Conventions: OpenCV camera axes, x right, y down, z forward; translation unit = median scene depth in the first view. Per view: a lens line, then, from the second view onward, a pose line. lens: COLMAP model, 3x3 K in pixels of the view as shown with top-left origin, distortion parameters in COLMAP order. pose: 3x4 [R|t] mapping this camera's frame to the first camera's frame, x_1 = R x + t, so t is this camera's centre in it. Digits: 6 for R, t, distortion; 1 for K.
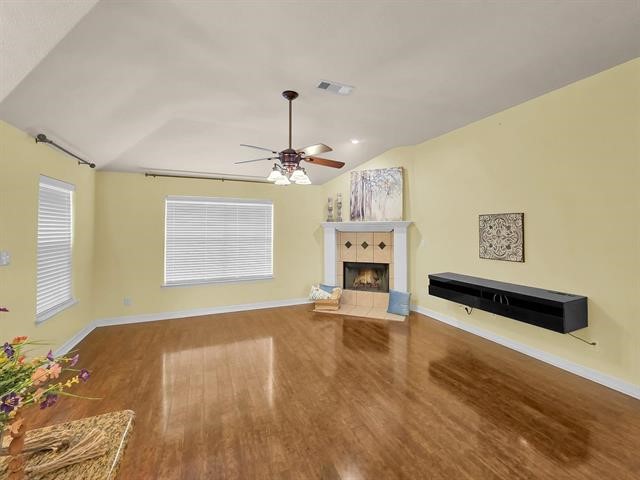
lens RADIAL K [[289.6, 0, 331.4], [0, 289.6, 223.8], [0, 0, 1]] dist [-0.000443, -0.000073]
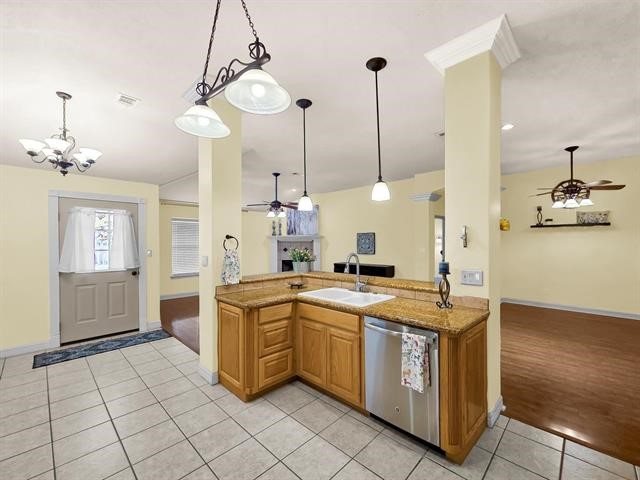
lens RADIAL K [[276.8, 0, 330.3], [0, 276.8, 242.5], [0, 0, 1]] dist [0.000041, 0.000015]
pose [[0.924484, -0.002995, 0.381210, -0.321120], [-0.005309, 0.999771, 0.020729, -0.002259], [-0.381184, -0.021188, 0.924256, -0.577469]]
